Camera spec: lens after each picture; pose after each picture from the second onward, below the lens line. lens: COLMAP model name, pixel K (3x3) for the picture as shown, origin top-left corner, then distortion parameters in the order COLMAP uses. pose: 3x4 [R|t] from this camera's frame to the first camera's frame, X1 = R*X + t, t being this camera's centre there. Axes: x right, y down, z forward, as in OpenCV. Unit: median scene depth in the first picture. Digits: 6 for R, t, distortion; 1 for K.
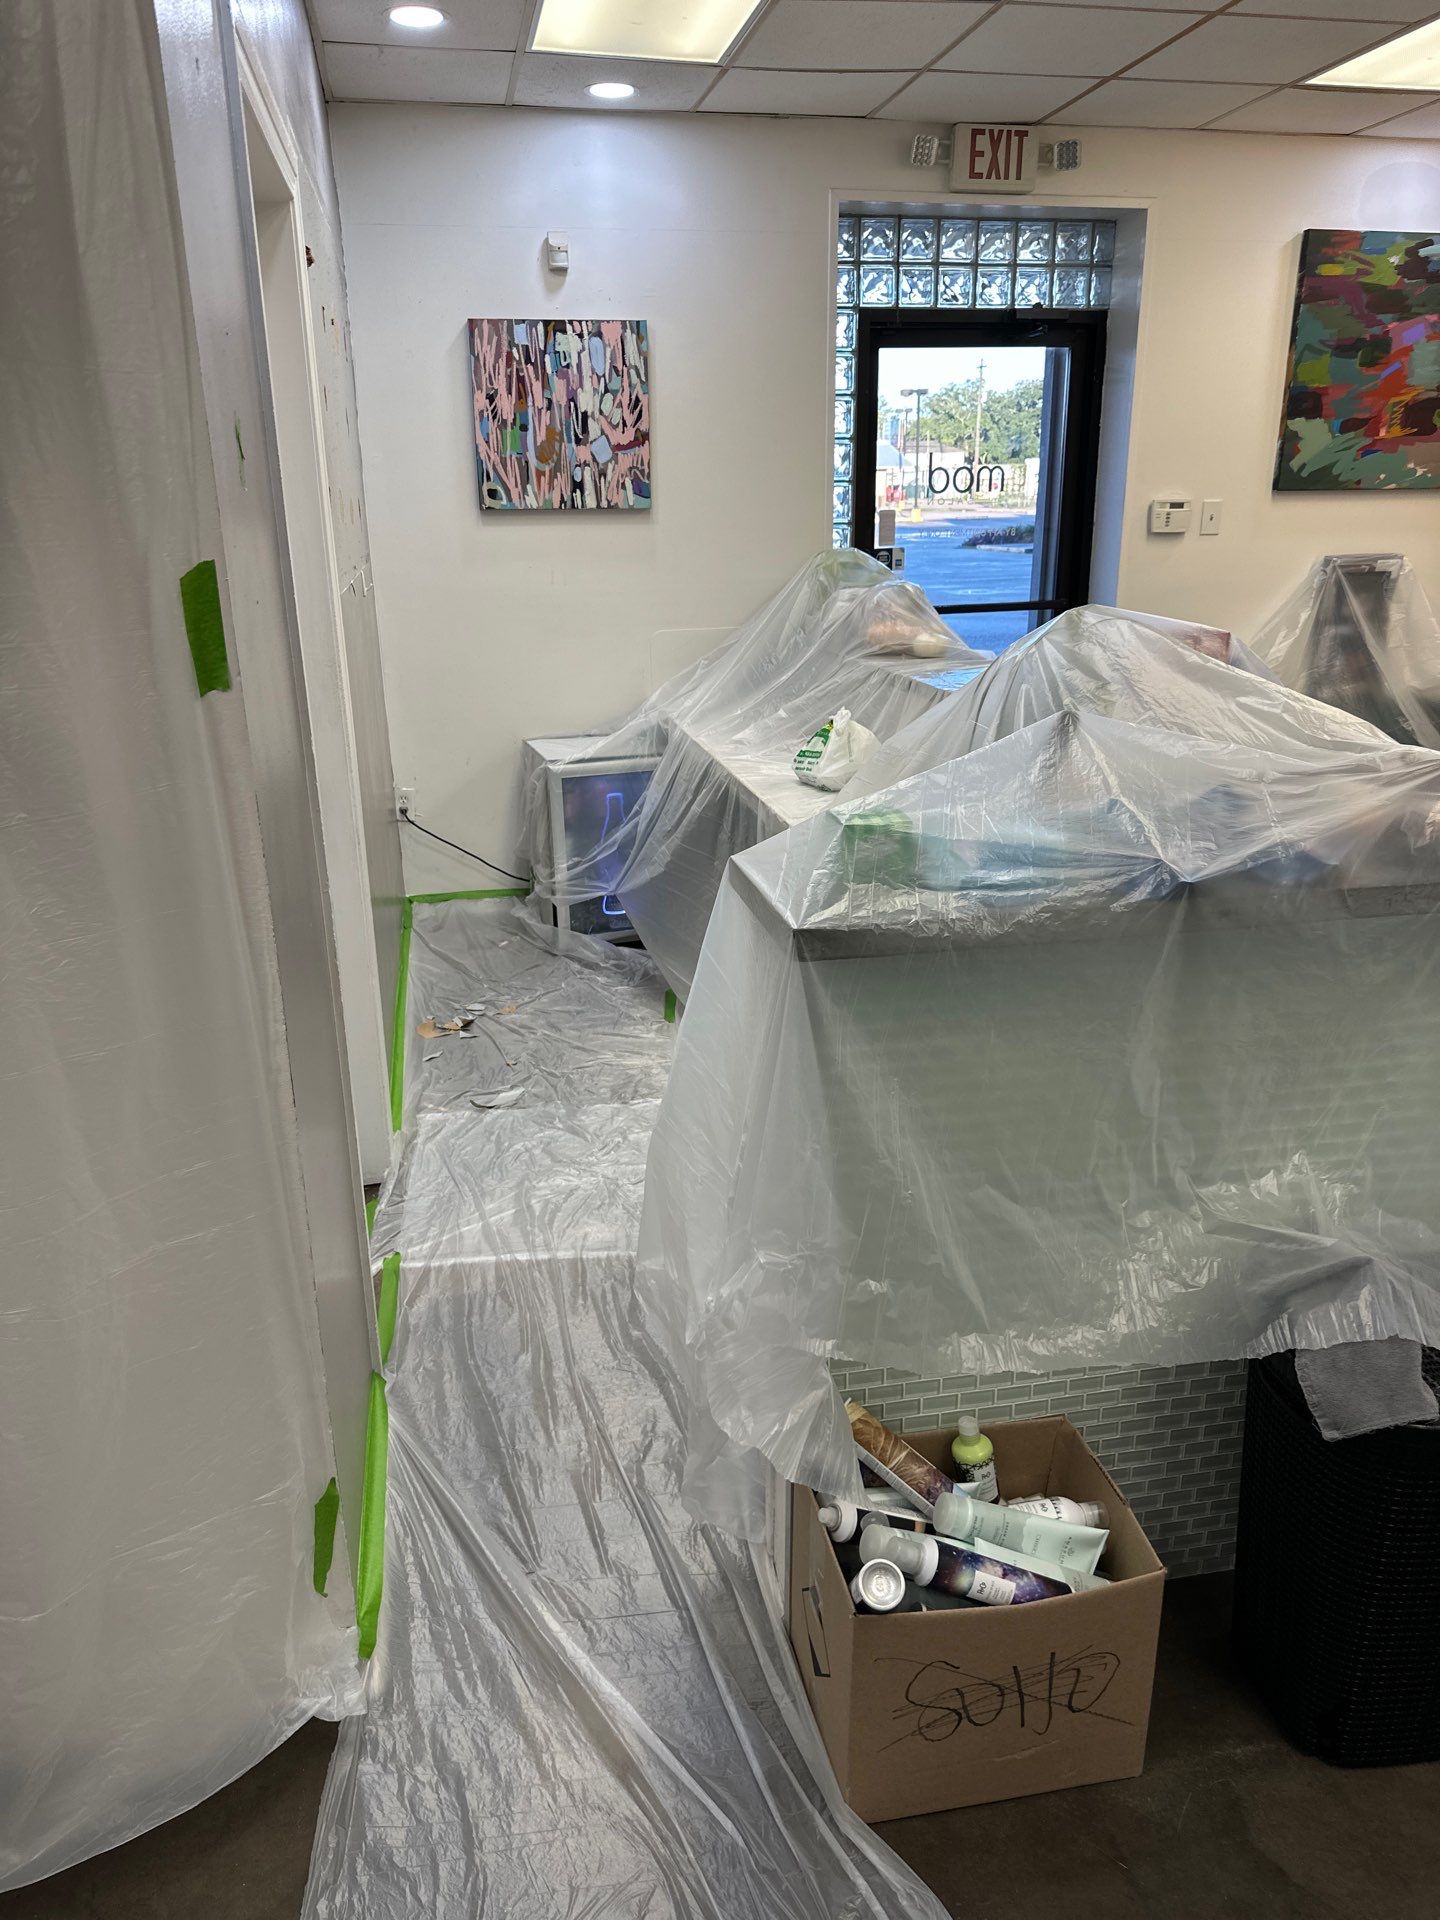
lens RADIAL K [[1354.0, 0, 719.9], [0, 1354.0, 960.0], [0, 0, 1]] dist [0.005527, -0.009239]
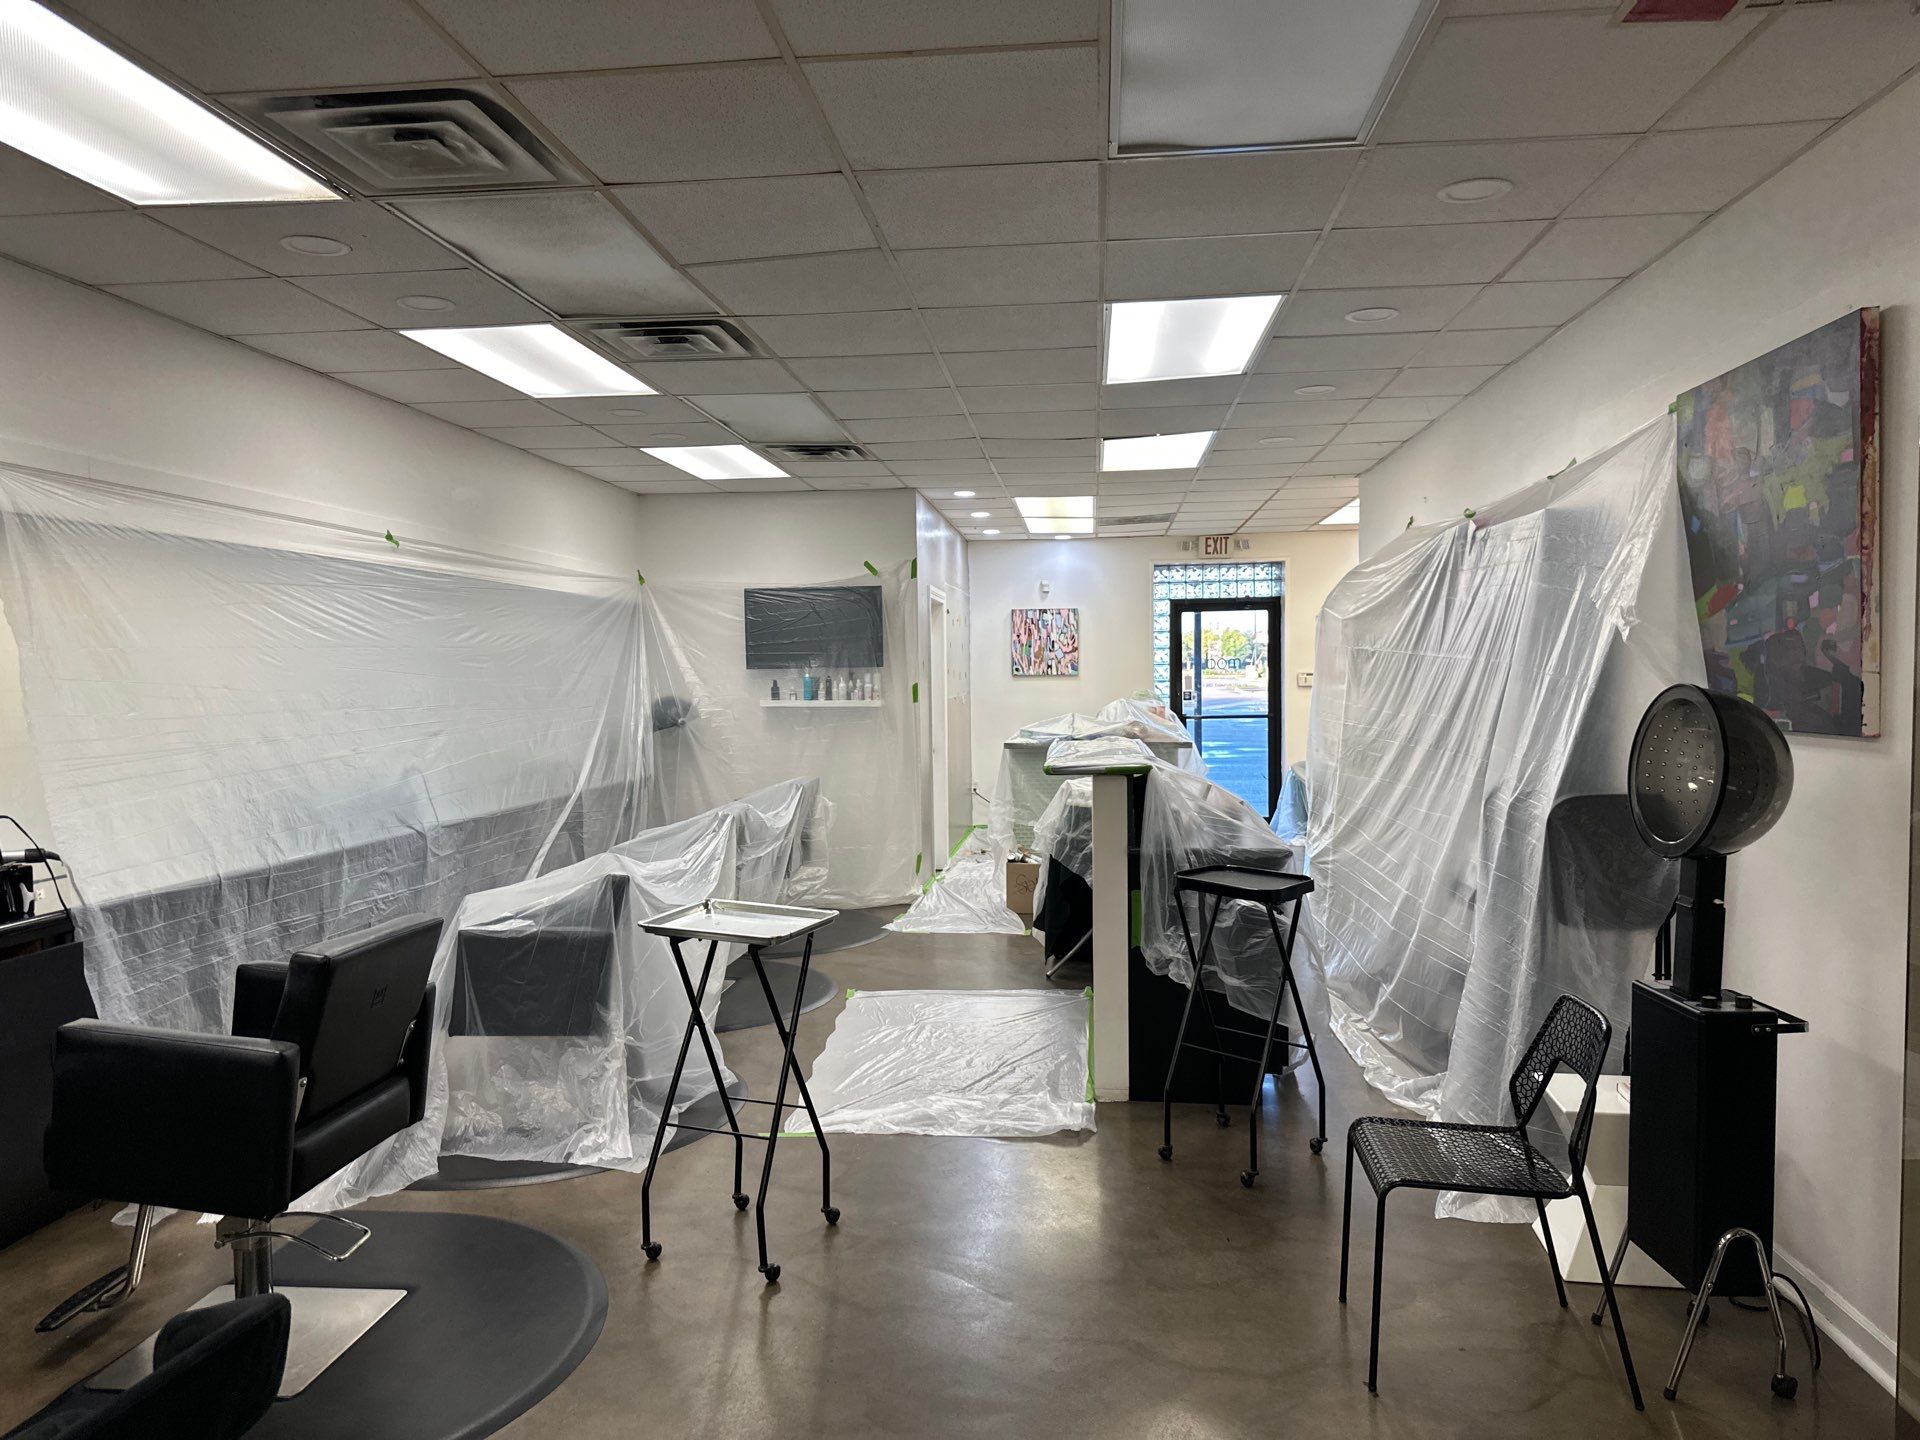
lens RADIAL K [[1354.0, 0, 957.5], [0, 1354.0, 724.2], [0, 0, 1]] dist [0.005527, -0.009239]
pose [[0.953897, 0.012122, -0.299889, 0.468492], [-0.098087, 0.956910, -0.273318, 0.446371], [0.283654, 0.290132, 0.913982, -1.287391]]
